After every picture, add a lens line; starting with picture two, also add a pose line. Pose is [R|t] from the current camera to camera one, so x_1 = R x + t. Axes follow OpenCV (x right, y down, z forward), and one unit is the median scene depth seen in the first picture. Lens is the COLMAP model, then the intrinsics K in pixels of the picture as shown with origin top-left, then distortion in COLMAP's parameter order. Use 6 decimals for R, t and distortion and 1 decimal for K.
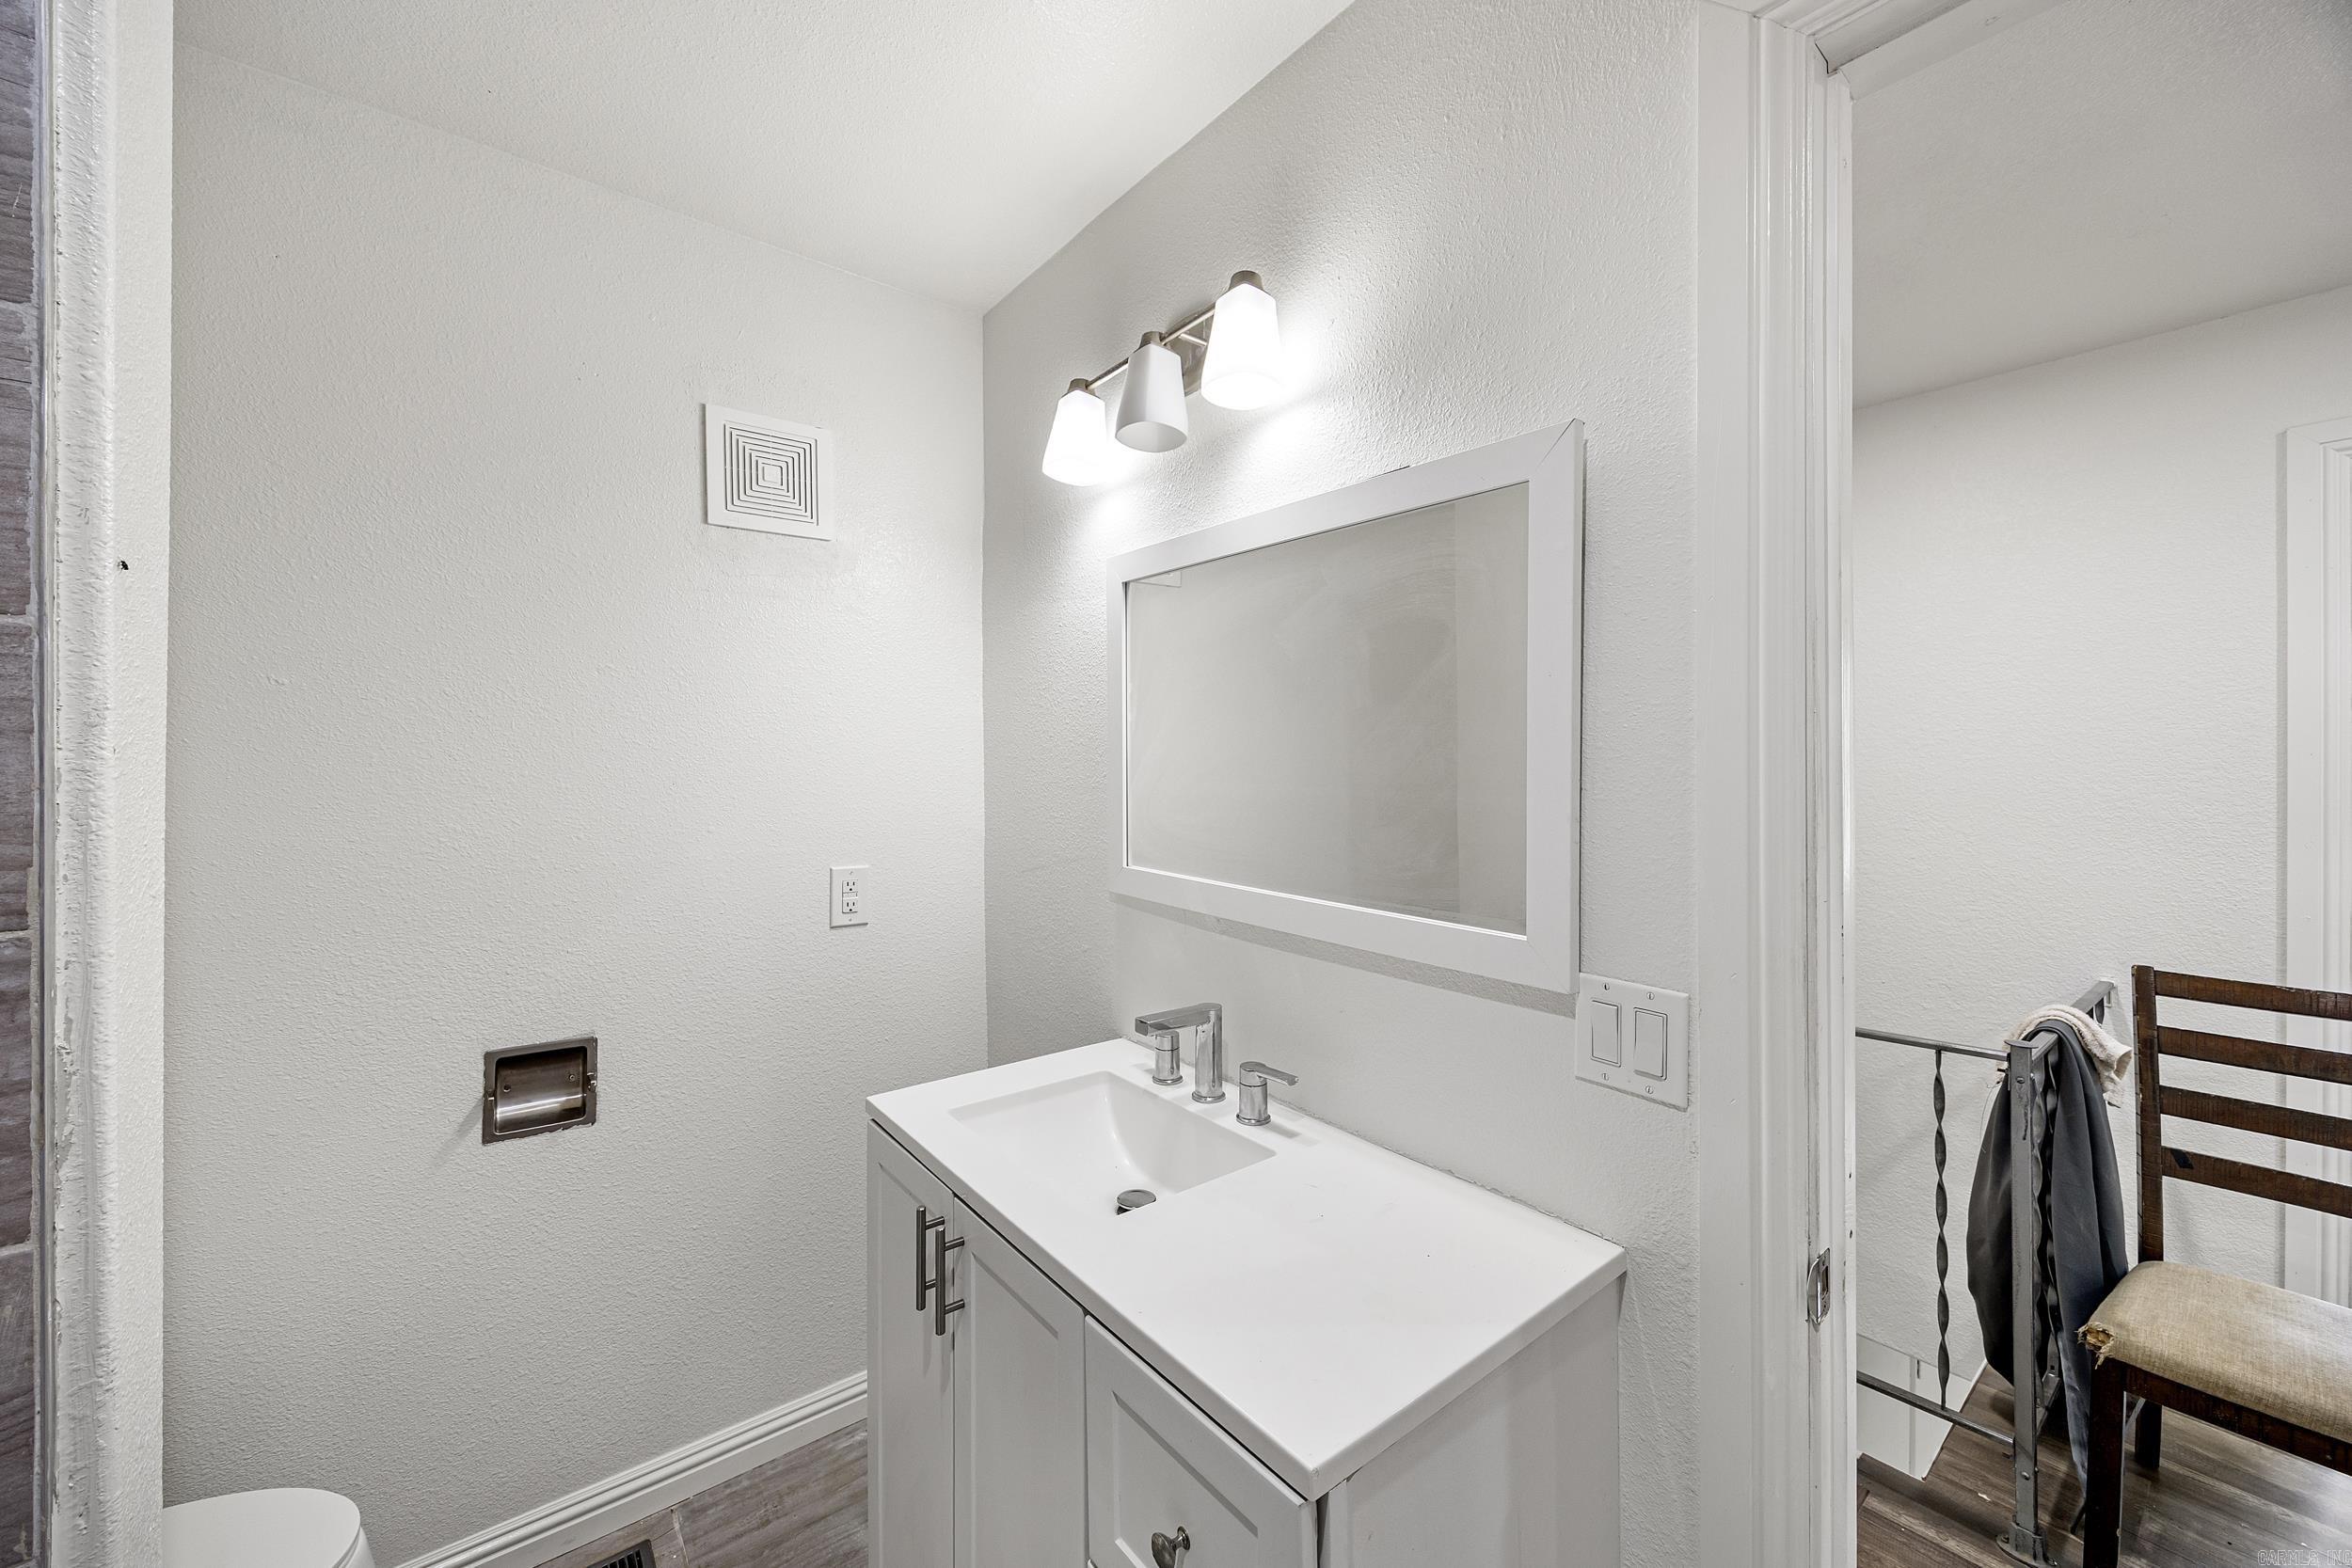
lens RADIAL K [[908.9, 0, 1176.3], [0, 908.9, 767.7], [0, 0, 1]] dist [-0.002020, -0.000236]
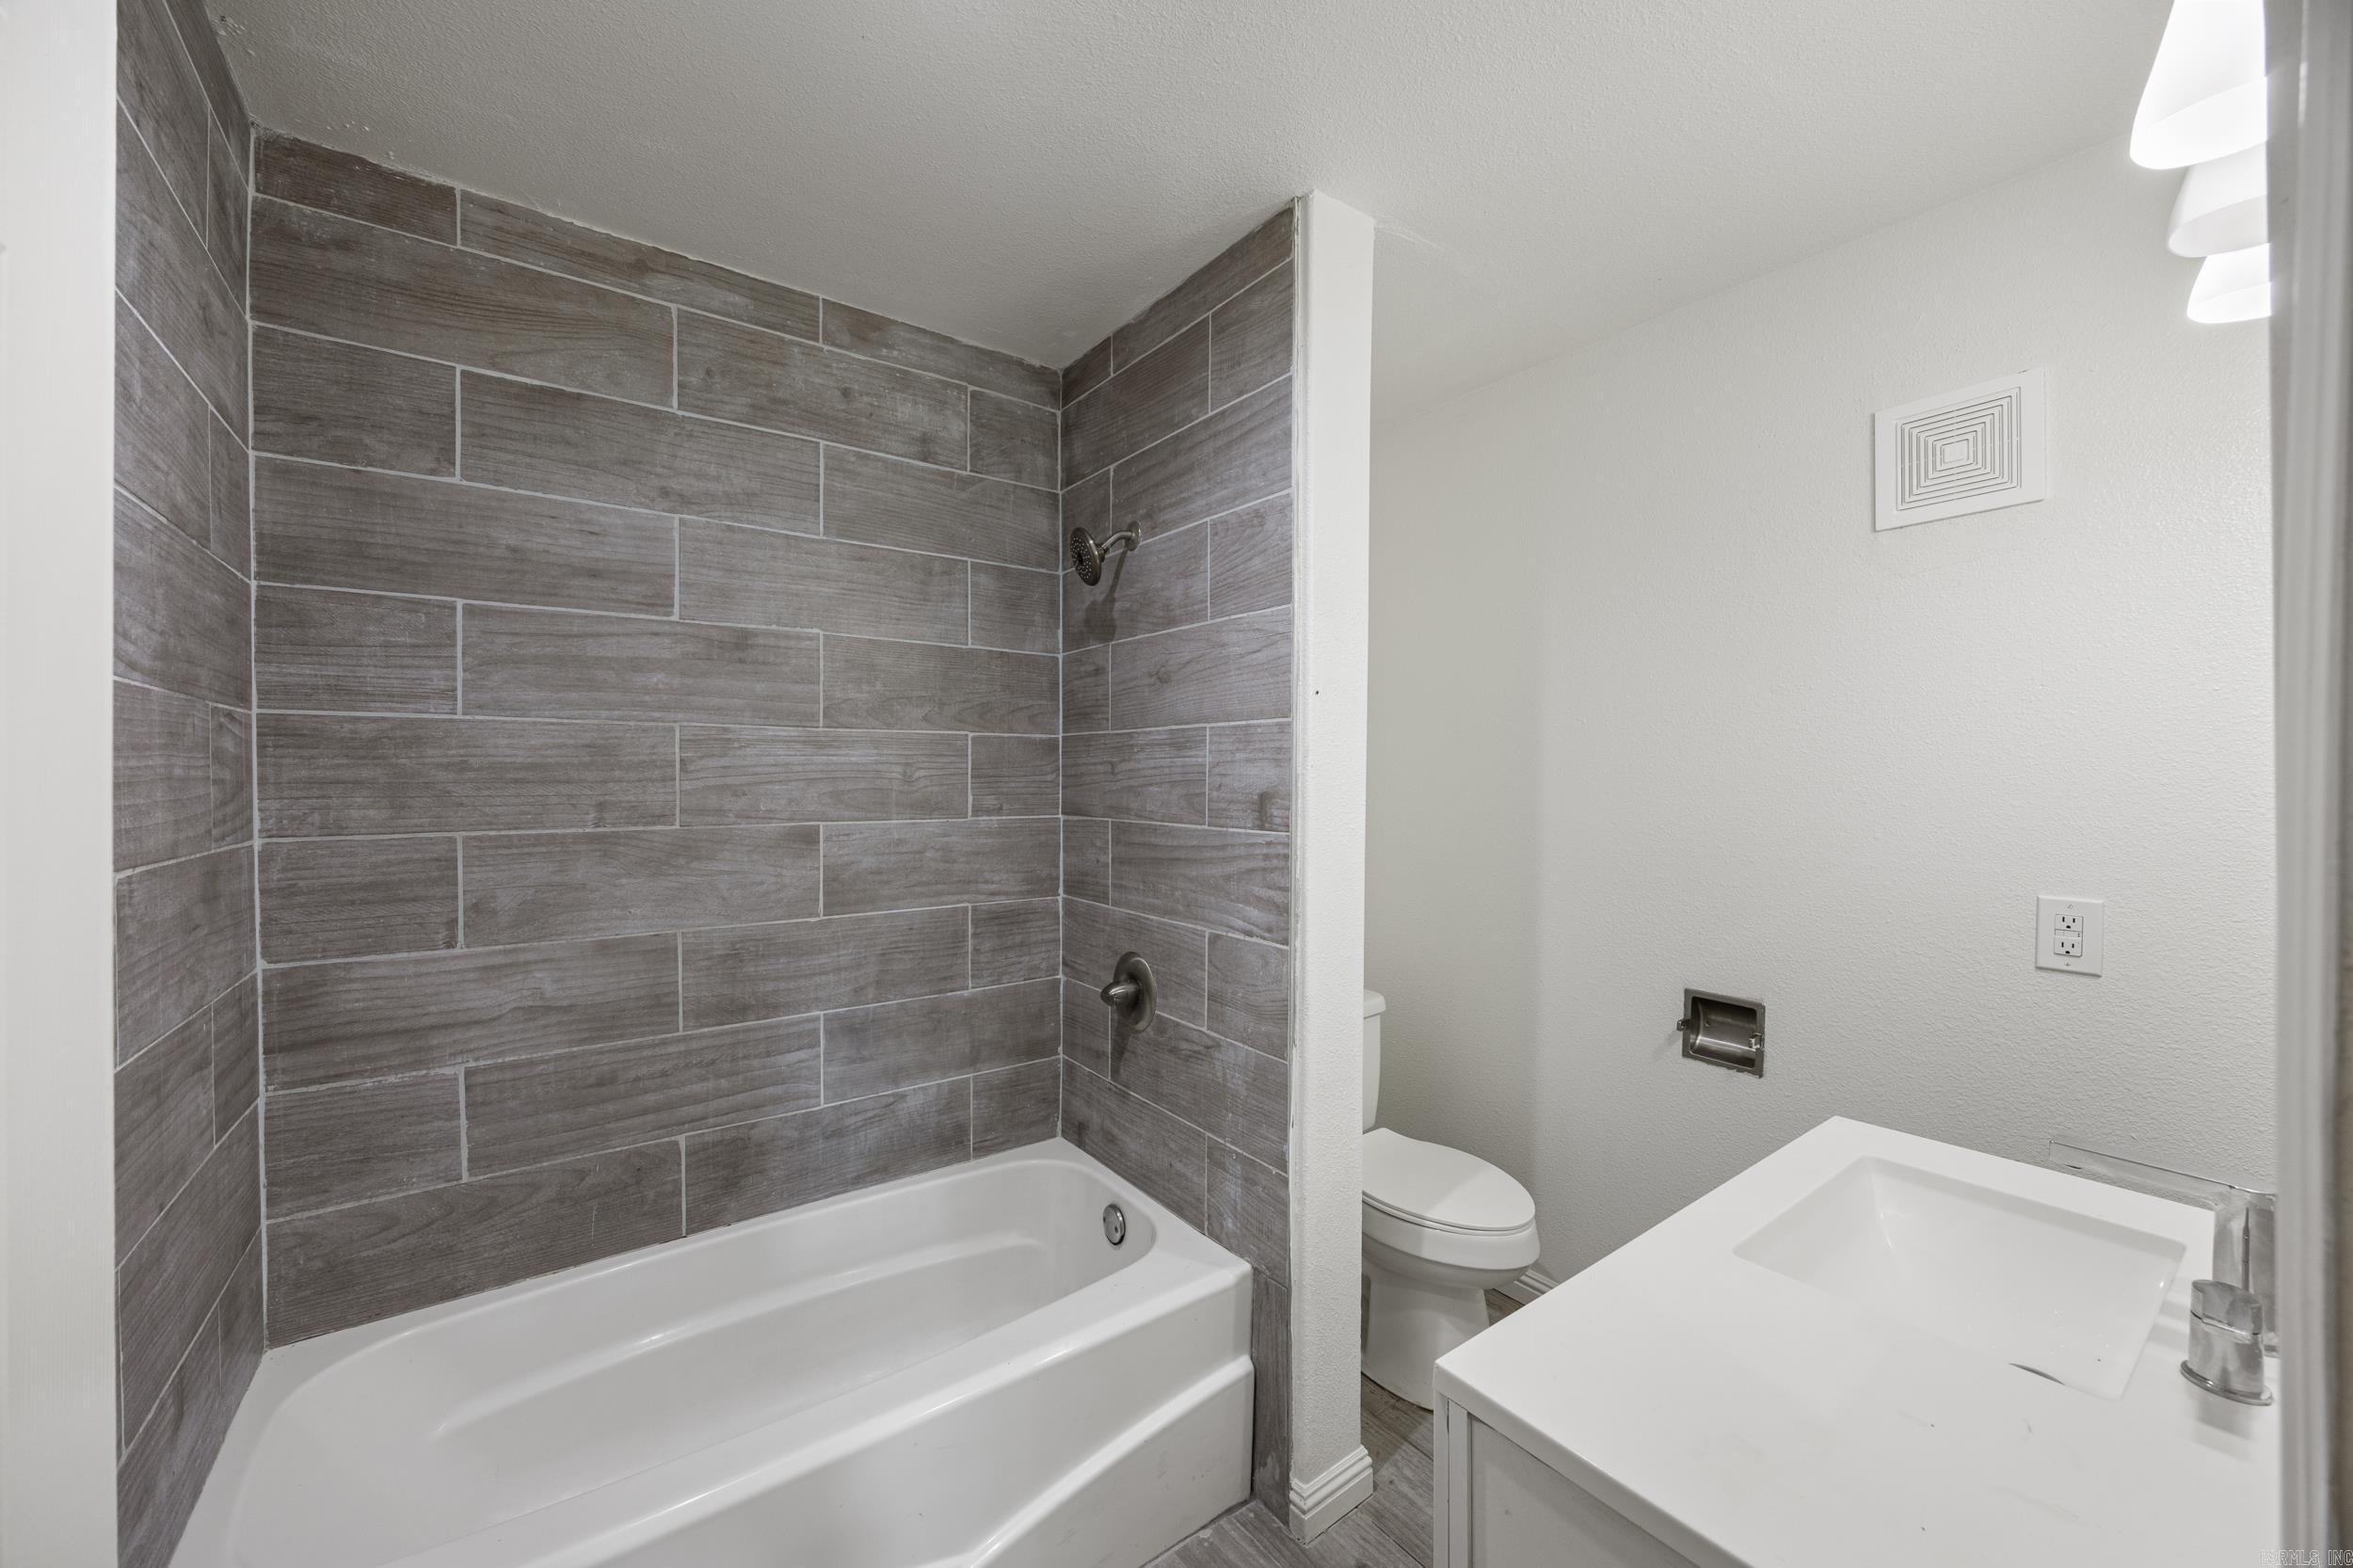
lens RADIAL K [[909.4, 0, 1177.0], [0, 909.4, 777.3], [0, 0, 1]] dist [-0.002020, -0.000236]
pose [[-0.040791, 0.005533, -0.999152, 0.567096], [-0.002380, 0.999981, 0.005635, -0.000612], [0.999165, 0.002608, -0.040777, 0.296255]]
